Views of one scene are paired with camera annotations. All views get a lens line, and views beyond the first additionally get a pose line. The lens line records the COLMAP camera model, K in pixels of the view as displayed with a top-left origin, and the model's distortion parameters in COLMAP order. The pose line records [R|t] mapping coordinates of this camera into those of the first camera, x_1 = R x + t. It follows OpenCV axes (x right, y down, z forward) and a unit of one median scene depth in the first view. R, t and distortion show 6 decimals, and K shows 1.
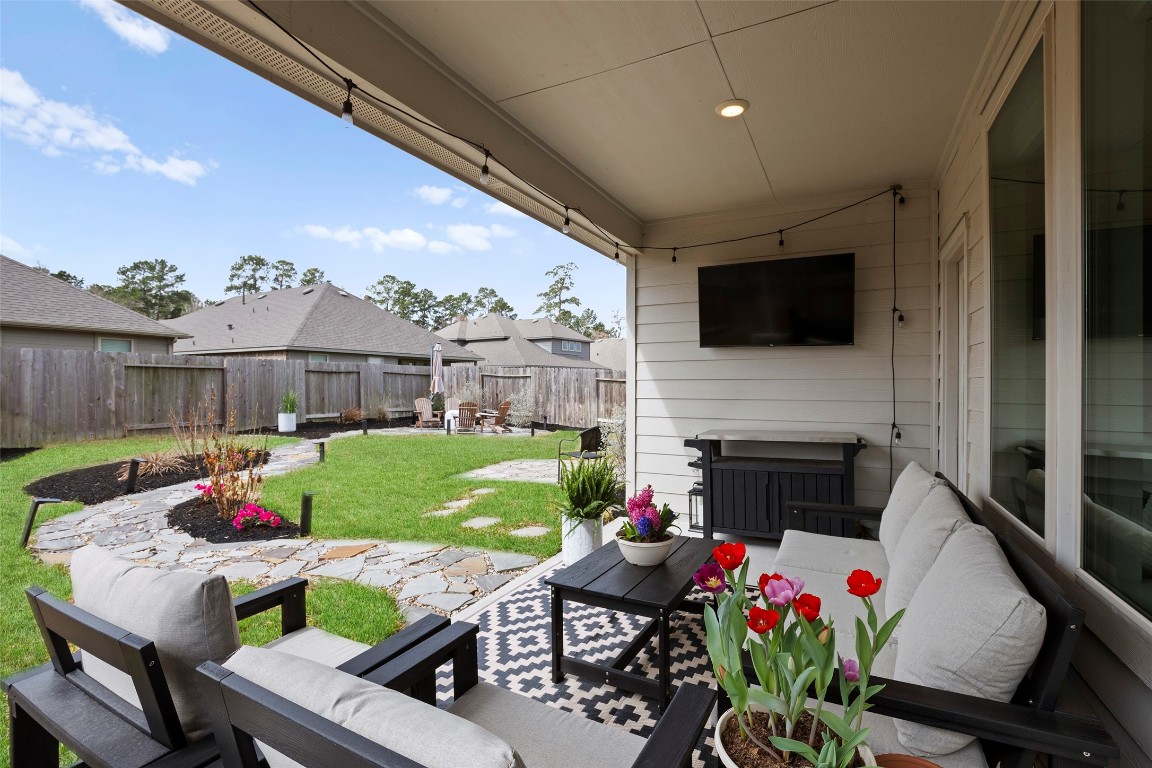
lens RADIAL K [[521.6, 0, 576.0], [0, 521.6, 384.0], [0, 0, 1]] dist [-0.026989, 0.000671]
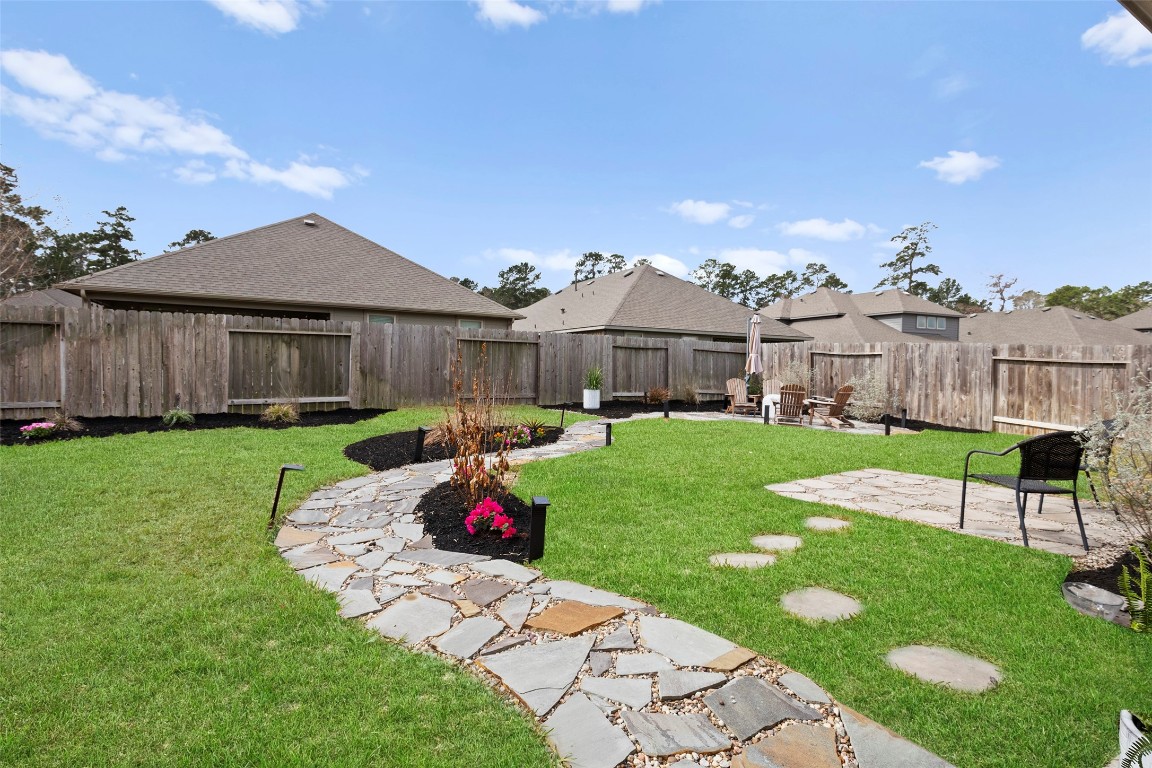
lens RADIAL K [[521.6, 0, 576.0], [0, 521.6, 384.0], [0, 0, 1]] dist [-0.026989, 0.000671]
pose [[0.827255, 0.033327, -0.560837, -0.034857], [-0.018113, 0.999302, 0.032665, 0.012311], [0.561534, -0.016864, 0.827282, 0.150867]]
